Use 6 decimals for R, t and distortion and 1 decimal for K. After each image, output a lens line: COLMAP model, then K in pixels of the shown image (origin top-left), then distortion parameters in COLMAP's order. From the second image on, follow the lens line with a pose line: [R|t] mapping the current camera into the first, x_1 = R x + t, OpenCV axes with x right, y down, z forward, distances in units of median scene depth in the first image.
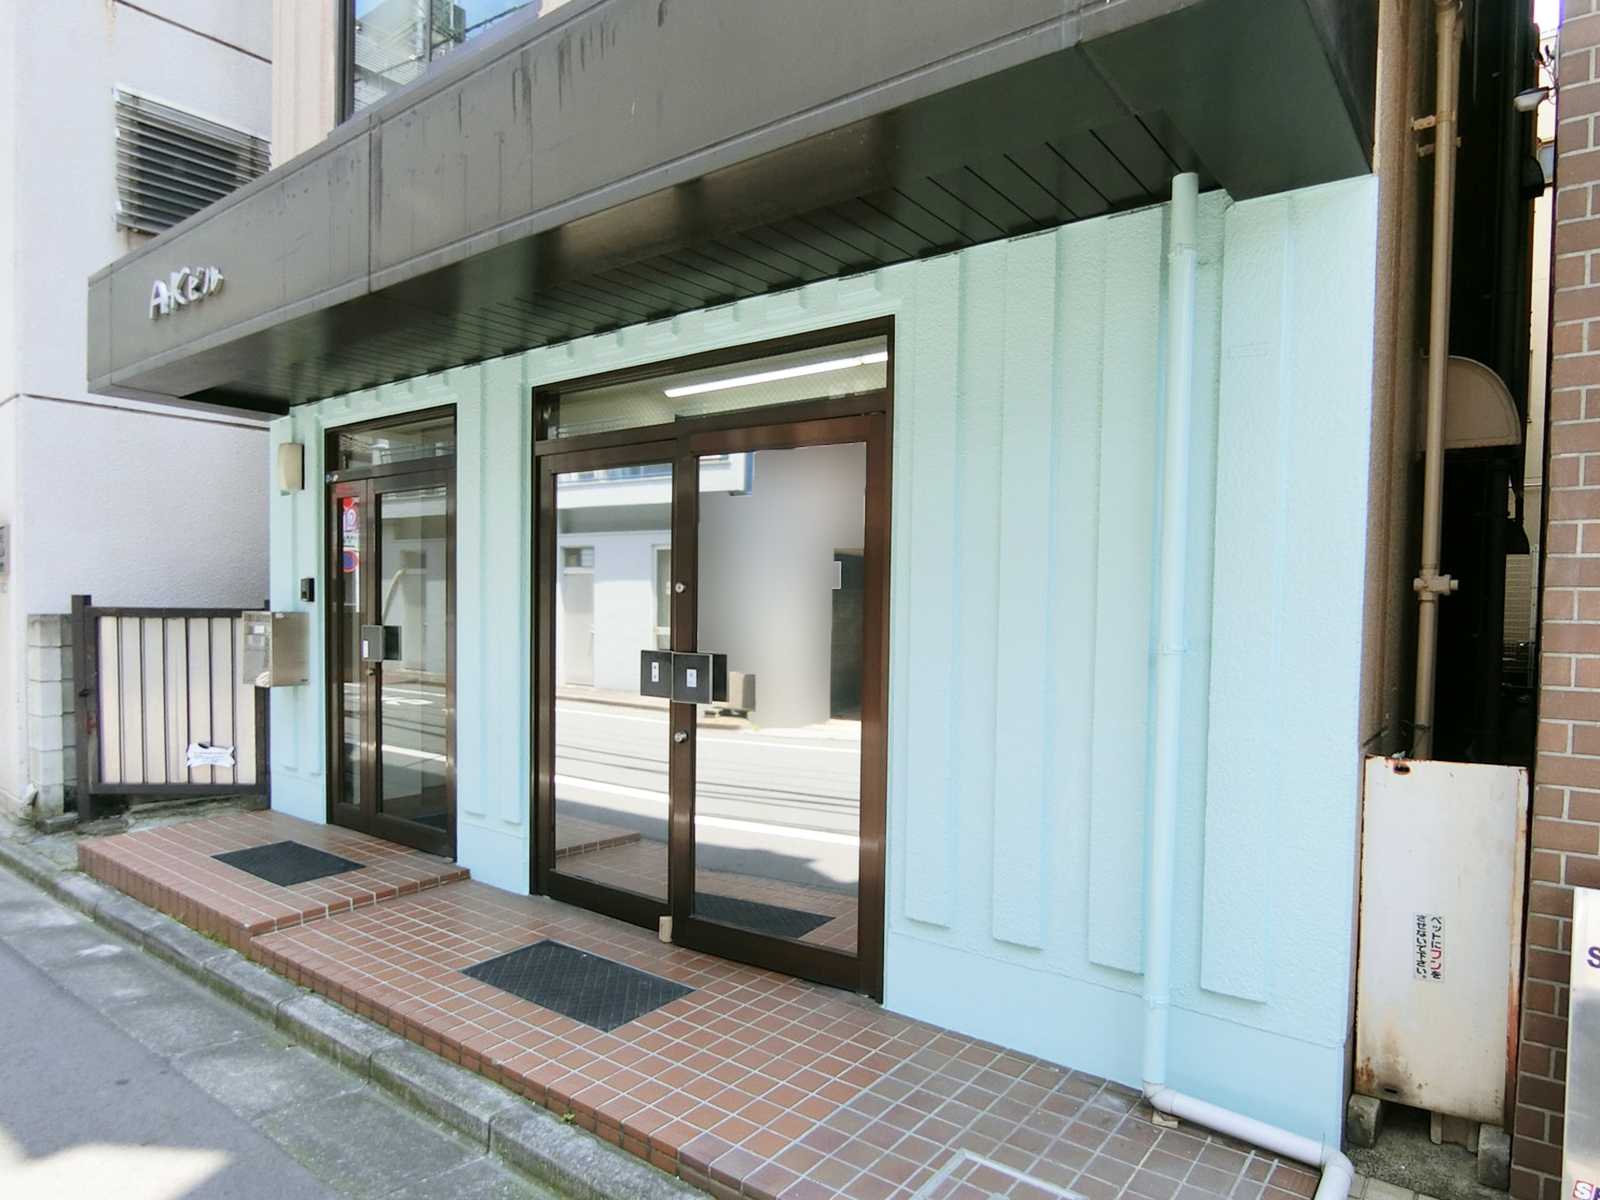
lens RADIAL K [[959.8, 0, 800.7], [0, 959.8, 606.5], [0, 0, 1]] dist [0.003289, 0.000780]
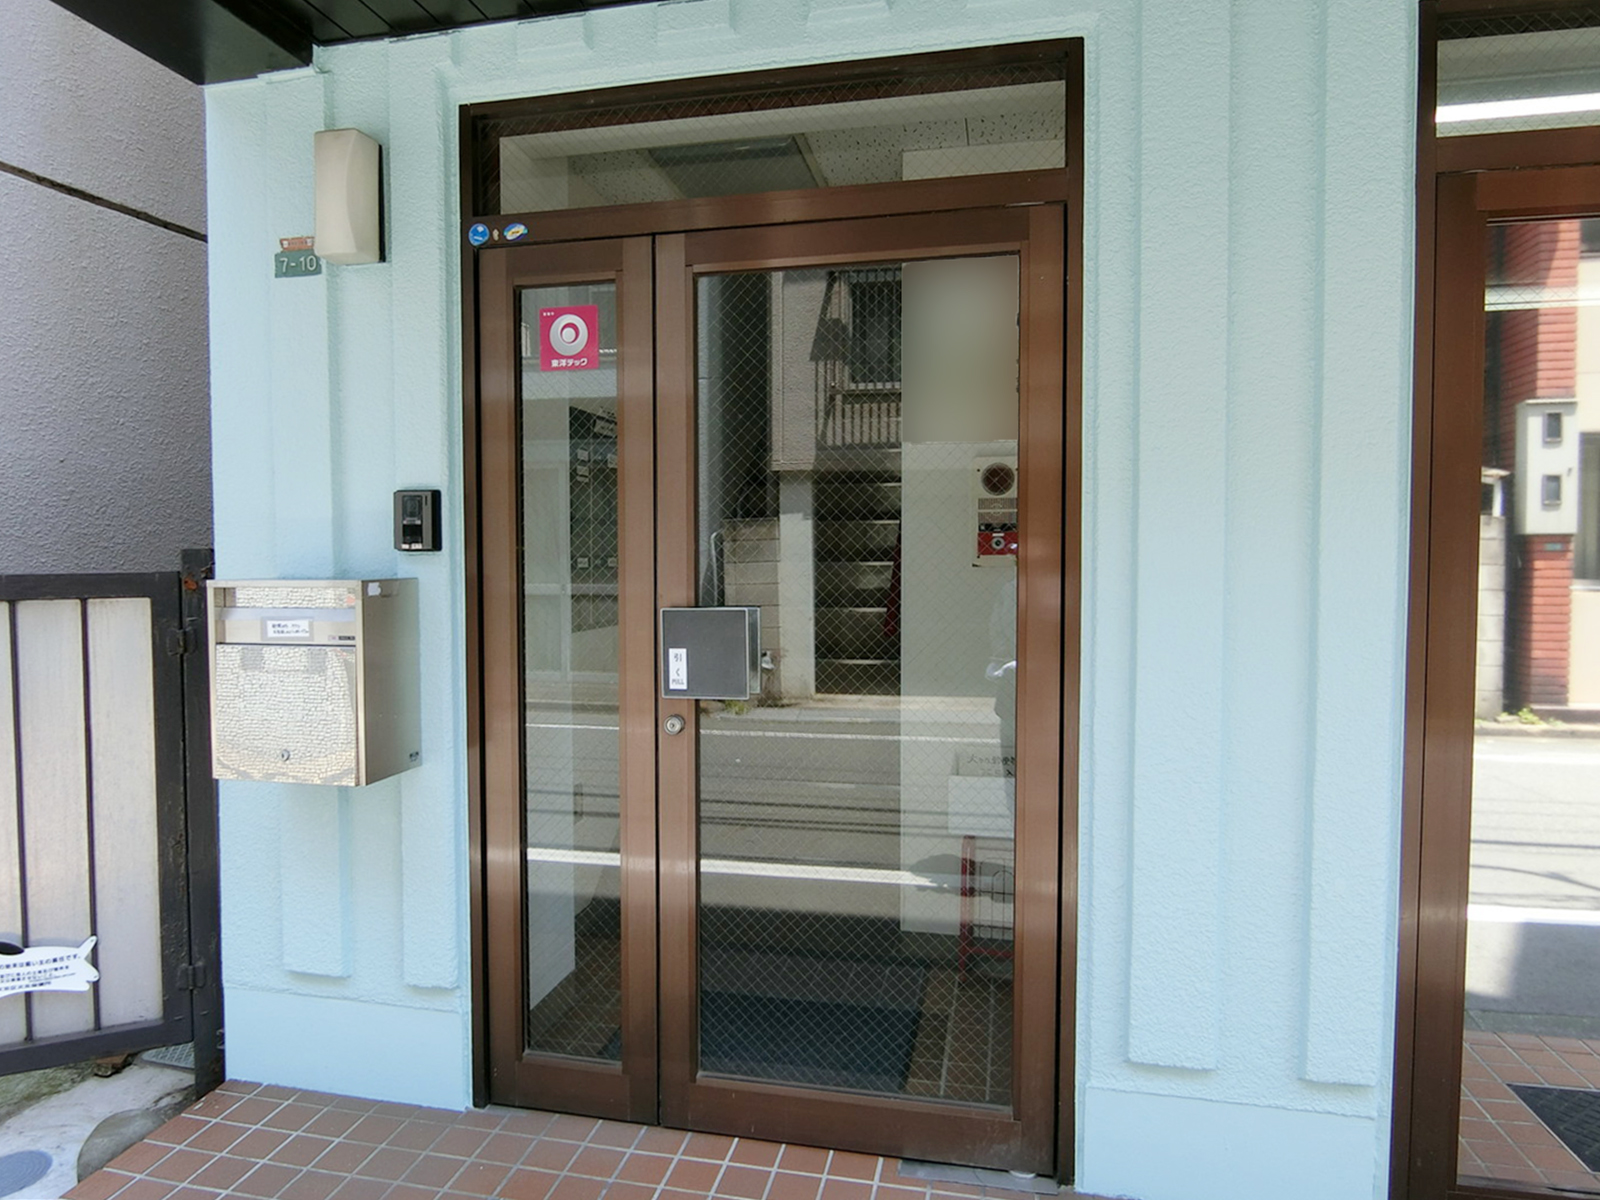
lens RADIAL K [[959.8, 0, 799.1], [0, 959.8, 594.9], [0, 0, 1]] dist [0.003289, 0.000780]
pose [[0.904336, -0.021374, 0.426287, -0.539280], [0.011942, 0.999621, 0.024787, 0.004925], [-0.426655, -0.017325, 0.904248, 0.582778]]
